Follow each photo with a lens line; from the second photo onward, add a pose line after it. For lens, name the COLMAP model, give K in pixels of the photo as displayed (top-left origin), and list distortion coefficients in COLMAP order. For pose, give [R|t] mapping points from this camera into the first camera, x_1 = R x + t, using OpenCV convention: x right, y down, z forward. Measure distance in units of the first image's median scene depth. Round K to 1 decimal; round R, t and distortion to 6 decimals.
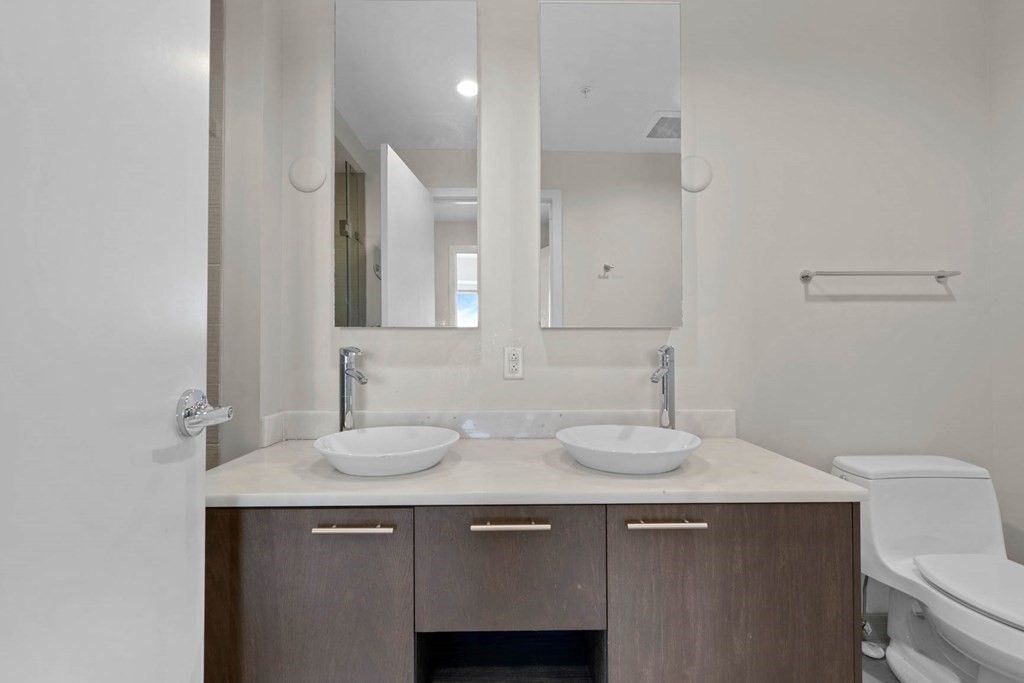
lens RADIAL K [[470.5, 0, 512.0], [0, 470.5, 341.5], [0, 0, 1]] dist [-0.001089, -0.000014]
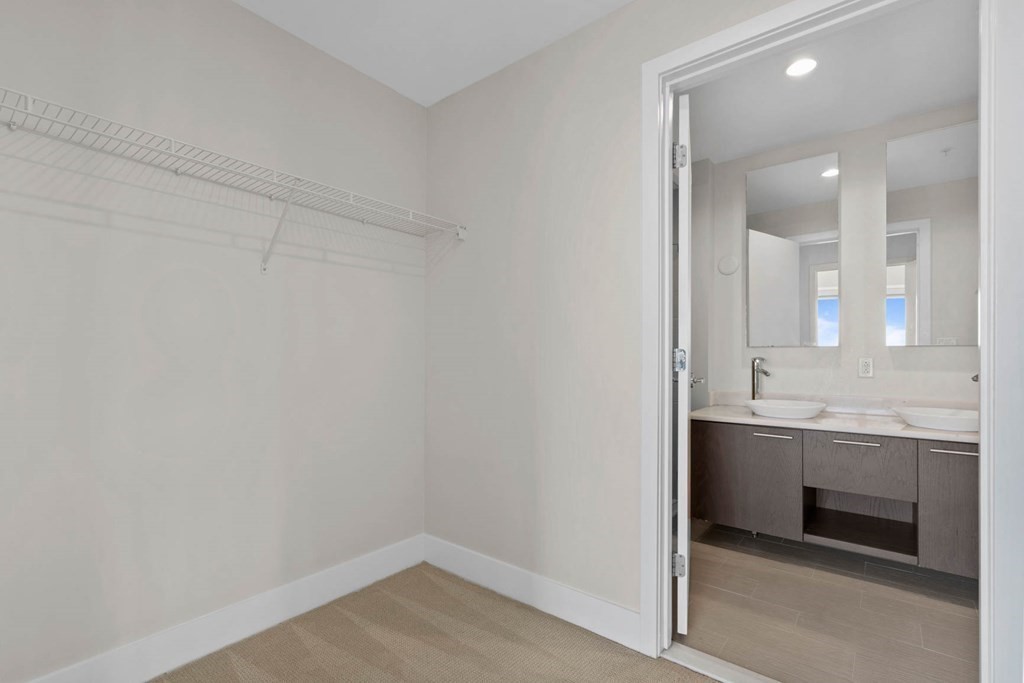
lens RADIAL K [[456.0, 0, 512.6], [0, 456.0, 358.9], [0, 0, 1]] dist [-0.001030, -0.000146]
pose [[0.768817, 0.005436, -0.639446, 0.071039], [0.005981, 0.999859, 0.015692, -0.015613], [0.639441, -0.015889, 0.768676, -0.968881]]
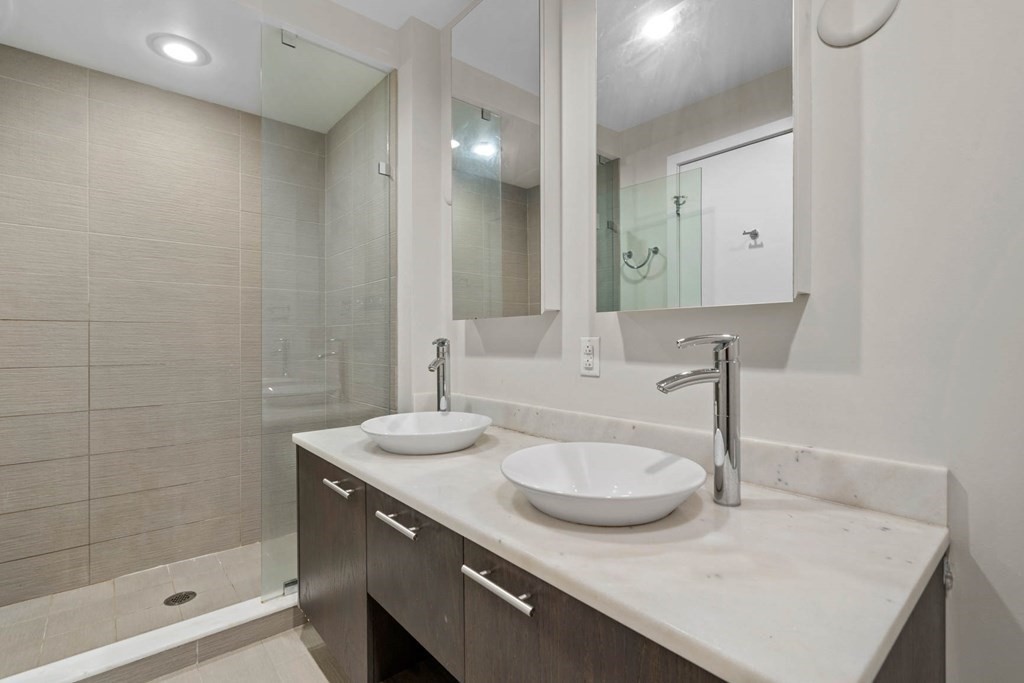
lens RADIAL K [[478.3, 0, 512.0], [0, 478.3, 341.5], [0, 0, 1]] dist [0.004750, -0.000363]
pose [[0.626284, 0.002674, -0.779590, 0.584142], [0.015021, 0.999767, 0.015496, 0.003031], [0.779450, -0.021415, 0.626098, 0.363876]]
